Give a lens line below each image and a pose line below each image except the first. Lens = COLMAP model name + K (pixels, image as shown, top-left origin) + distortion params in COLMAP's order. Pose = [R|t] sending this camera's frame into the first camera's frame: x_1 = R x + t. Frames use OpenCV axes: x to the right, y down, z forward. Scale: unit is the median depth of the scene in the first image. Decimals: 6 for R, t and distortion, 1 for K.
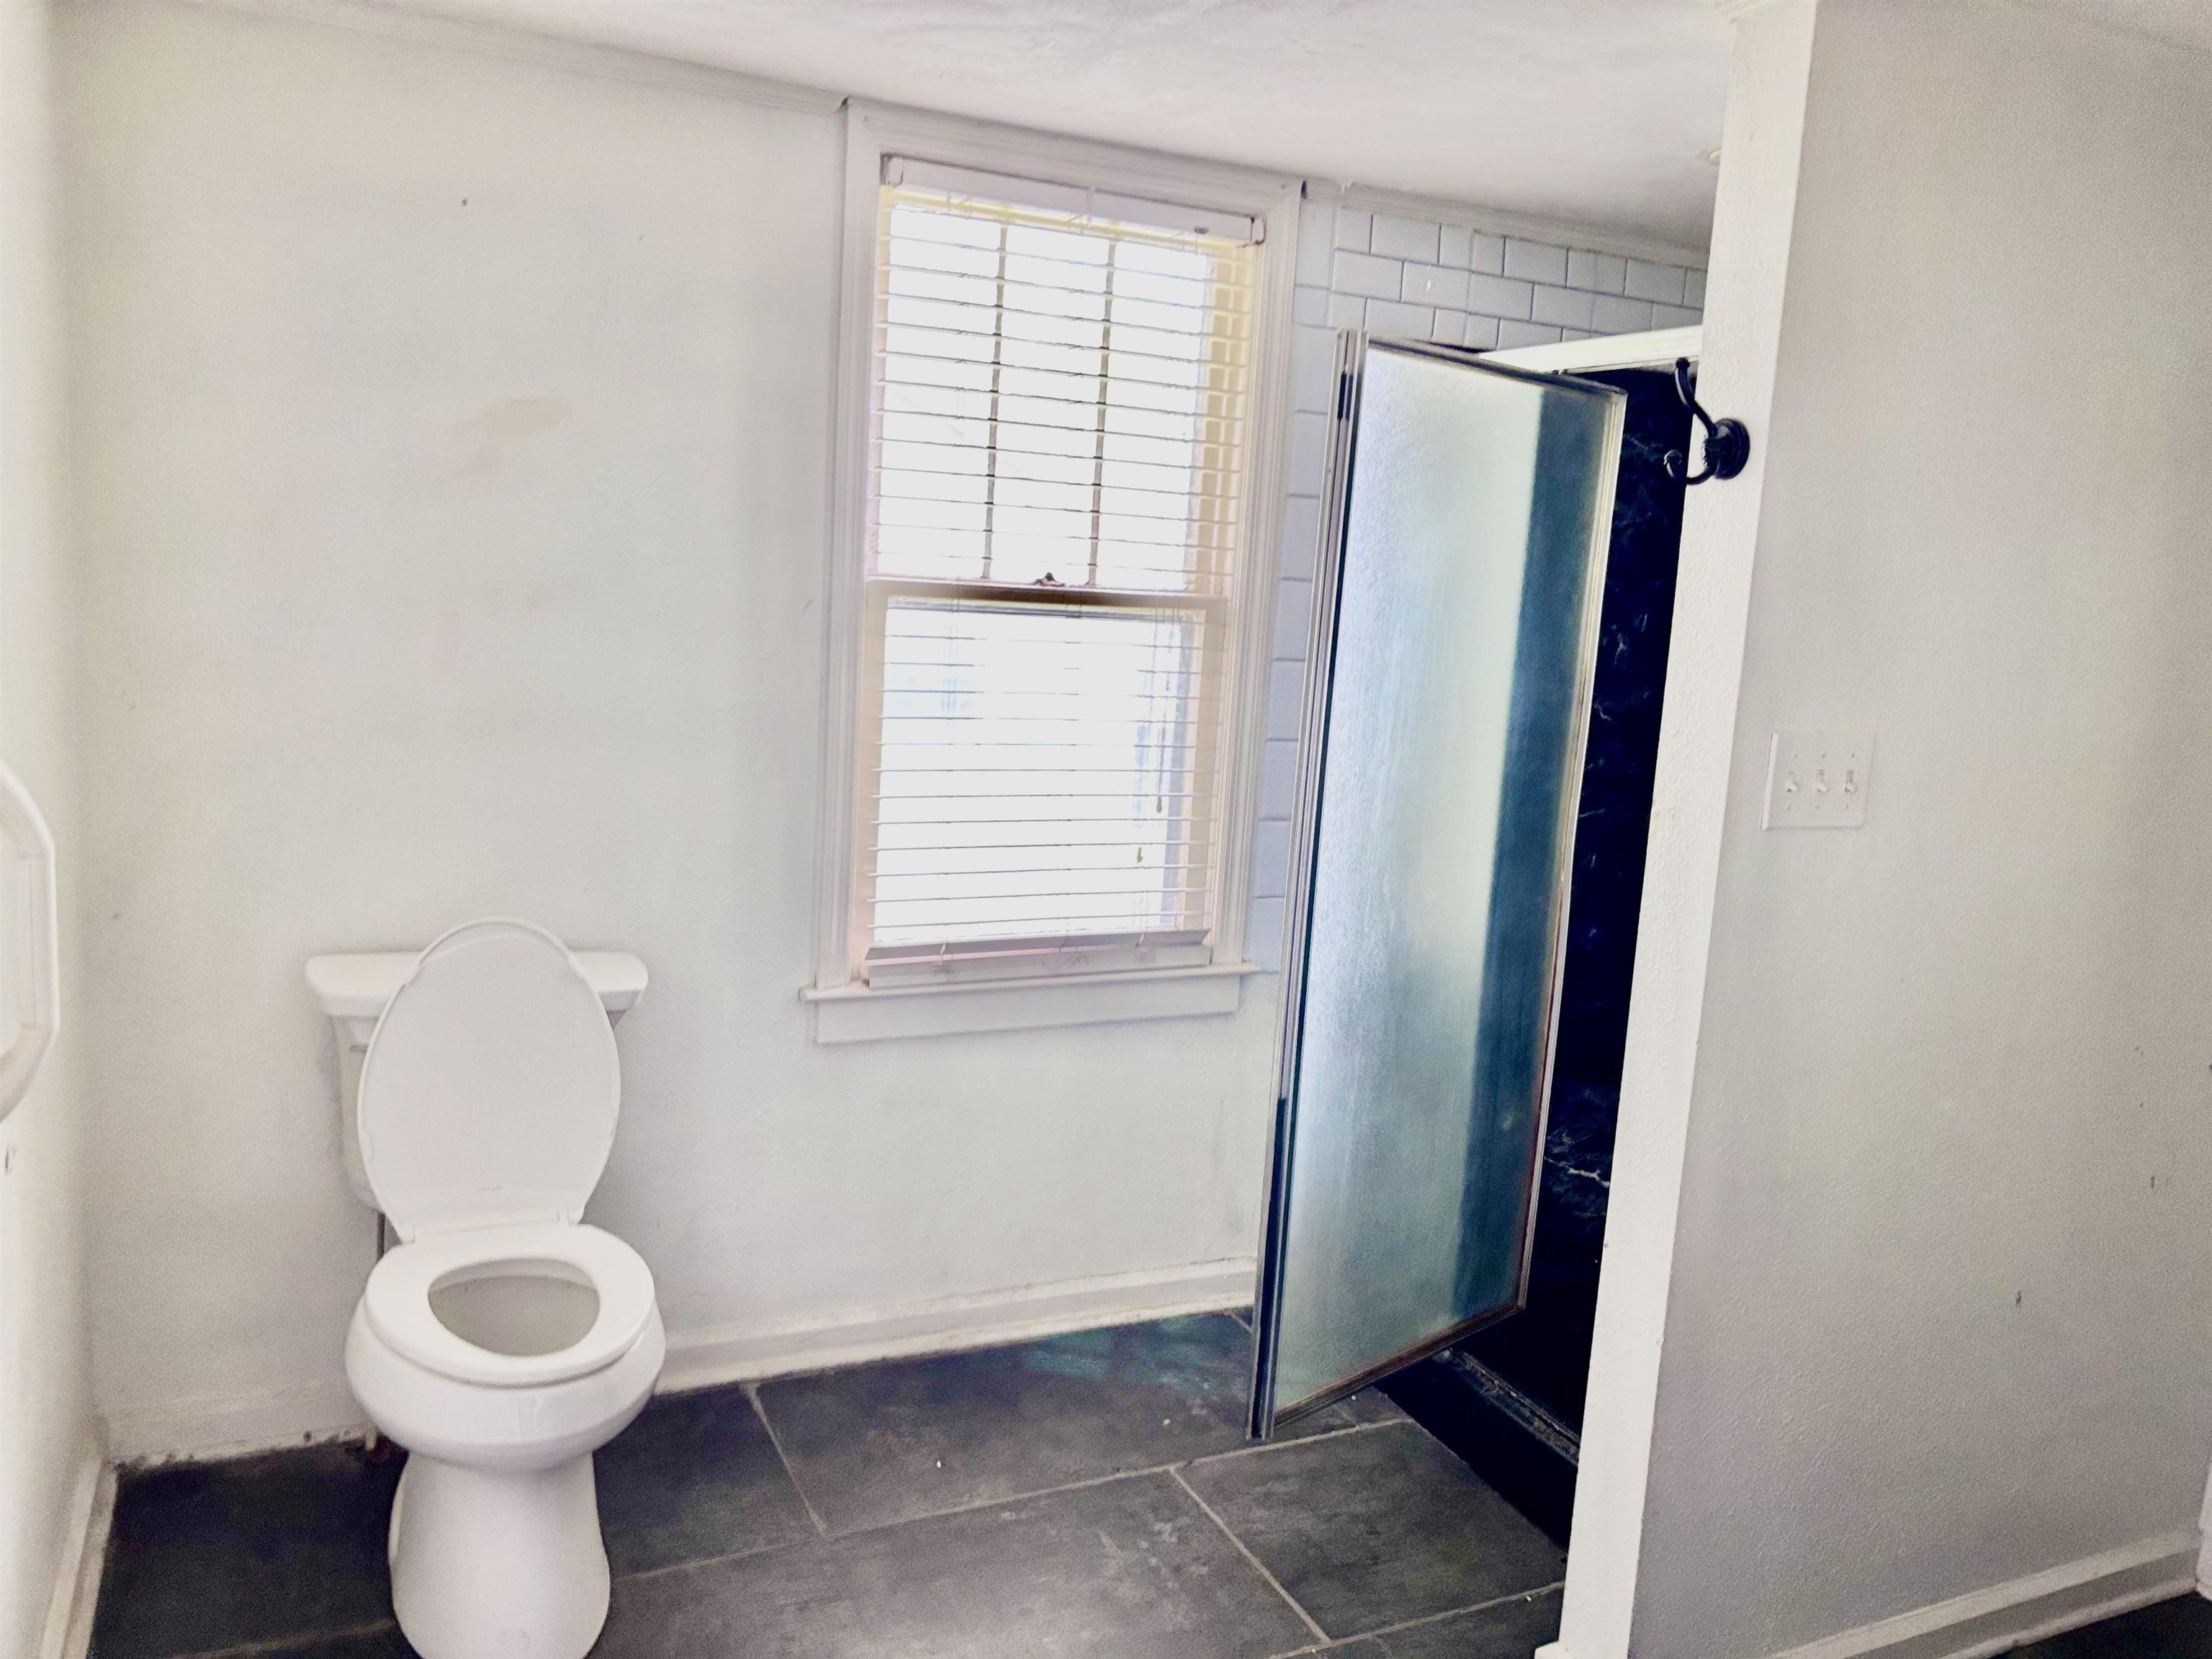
lens RADIAL K [[1670.9, 0, 1106.0], [0, 1670.9, 829.5], [0, 0, 1]] dist [0.005053, 0.000641]
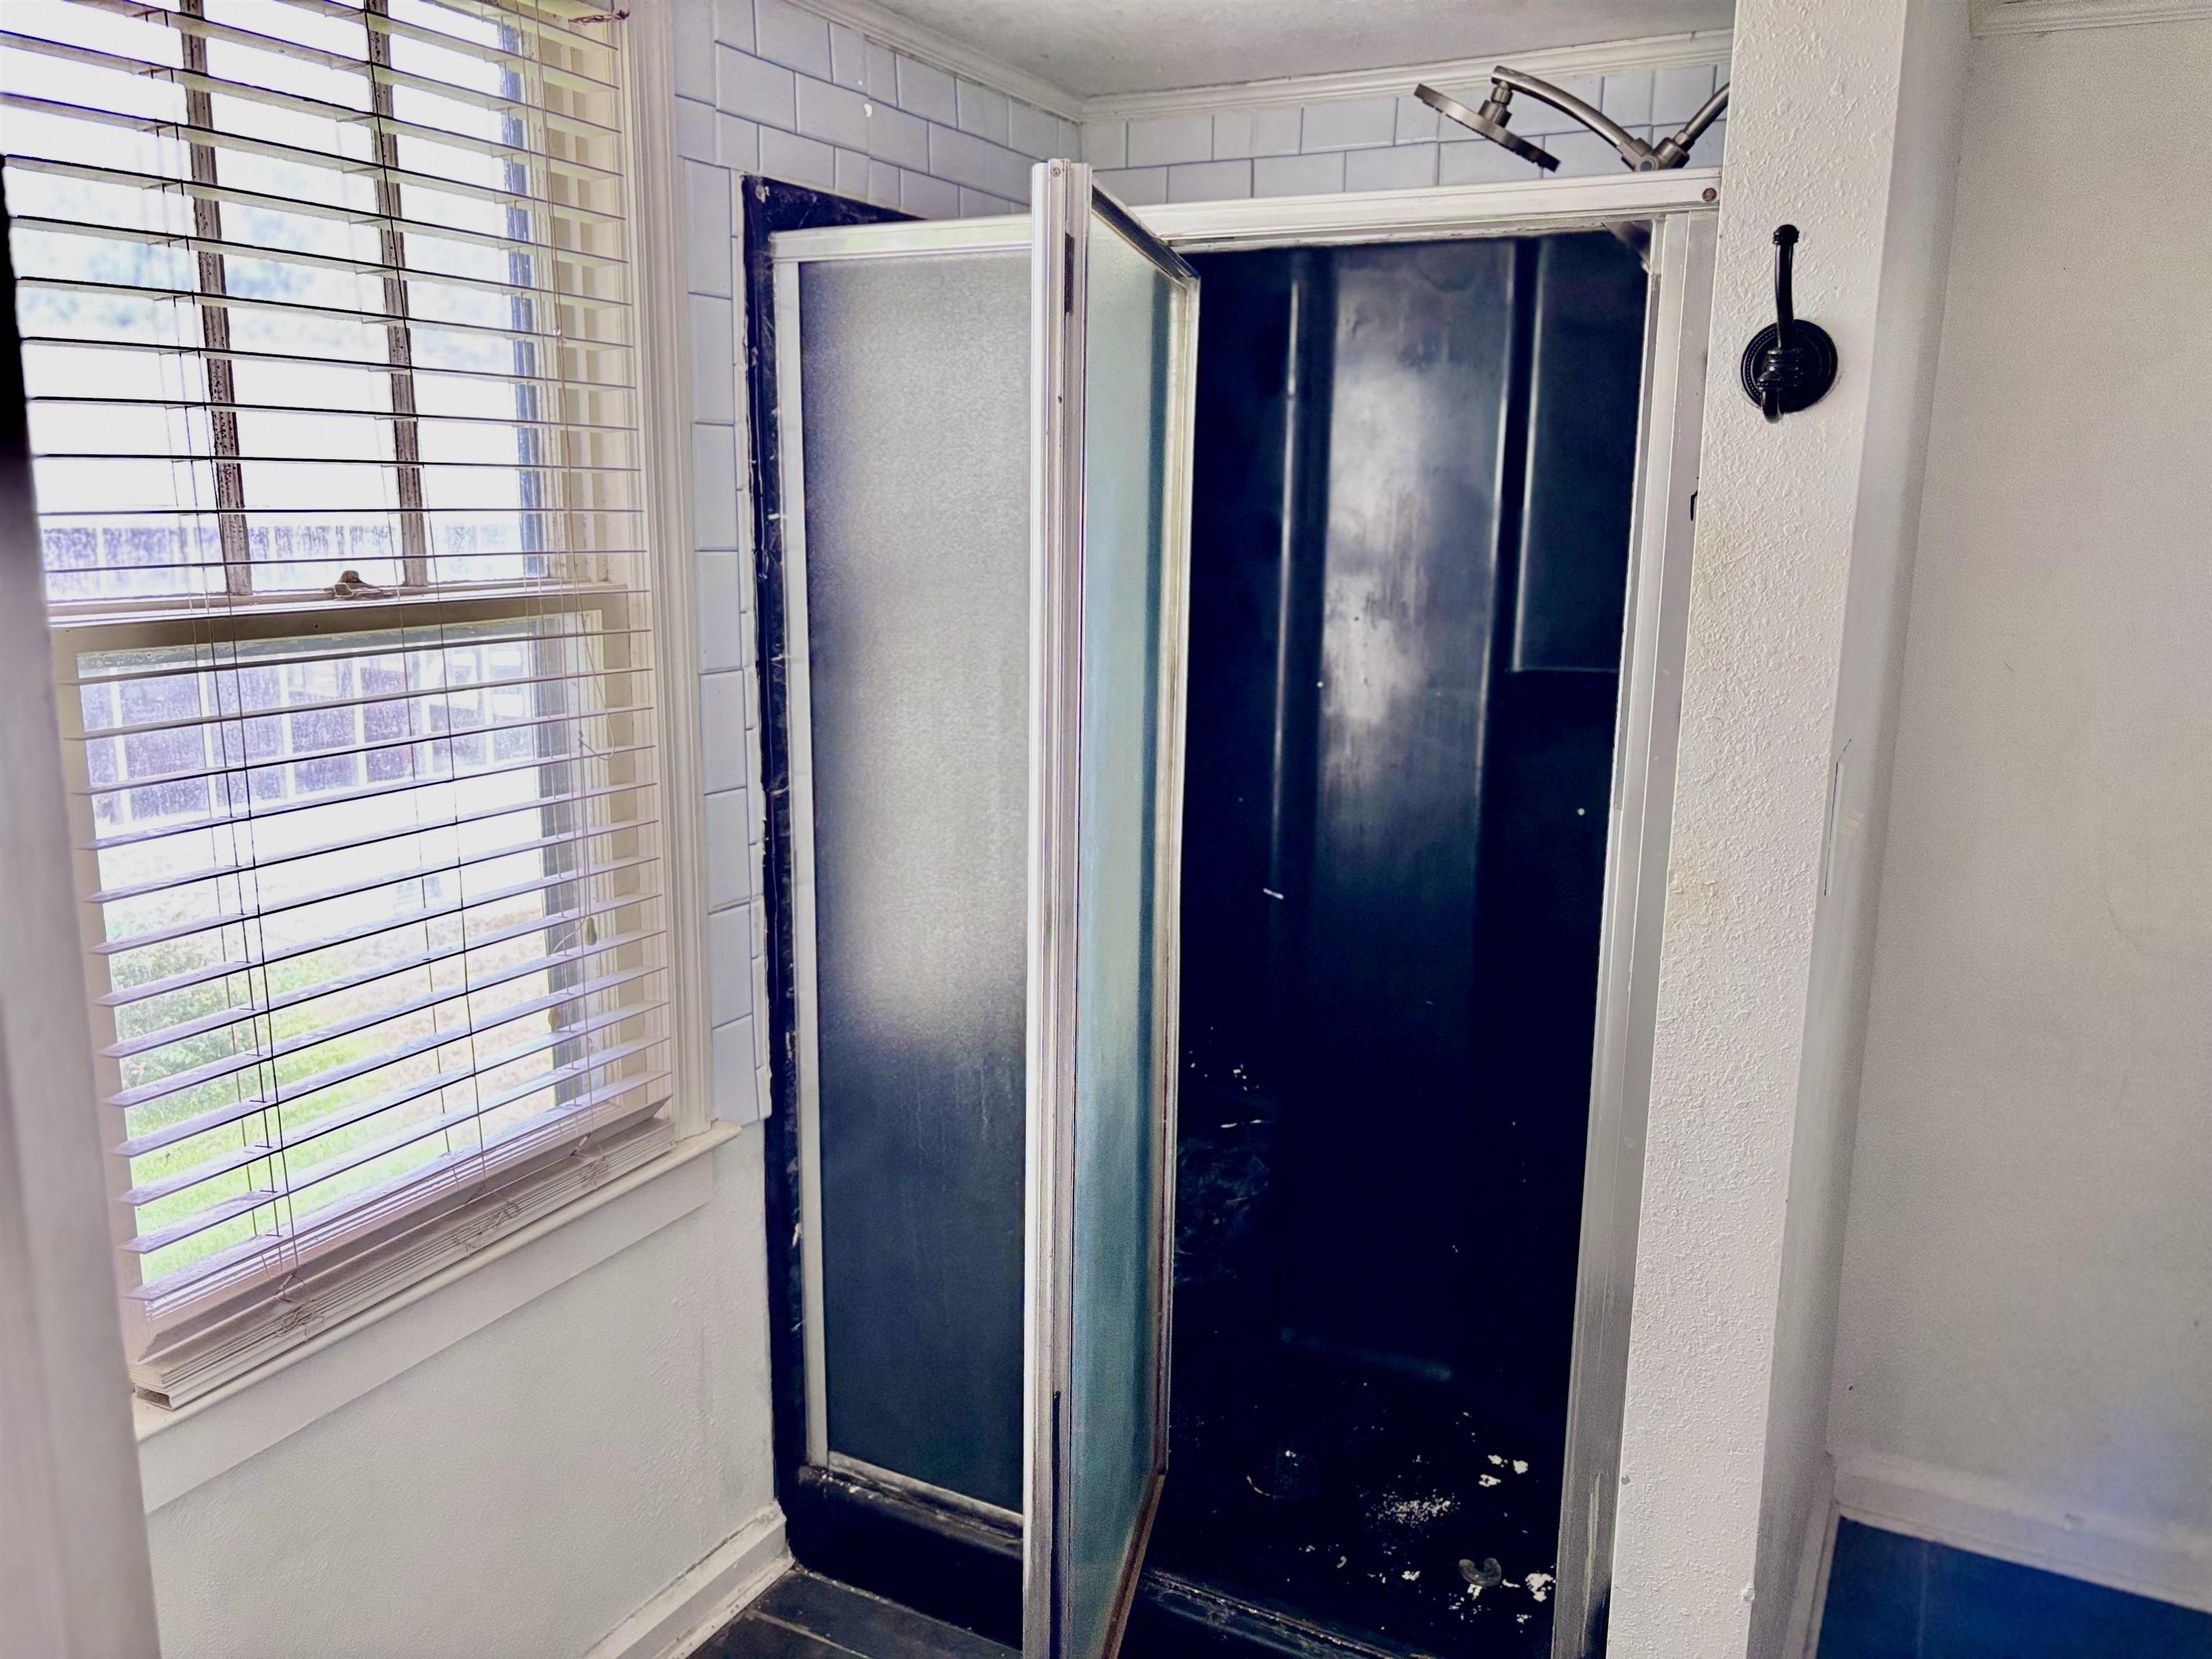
lens RADIAL K [[1670.9, 0, 1106.0], [0, 1670.9, 829.5], [0, 0, 1]] dist [0.005053, 0.000641]
pose [[0.784053, -0.169586, 0.597077, -0.183829], [0.134048, 0.985514, 0.103887, -0.091986], [-0.606046, -0.001416, 0.795429, 0.390567]]
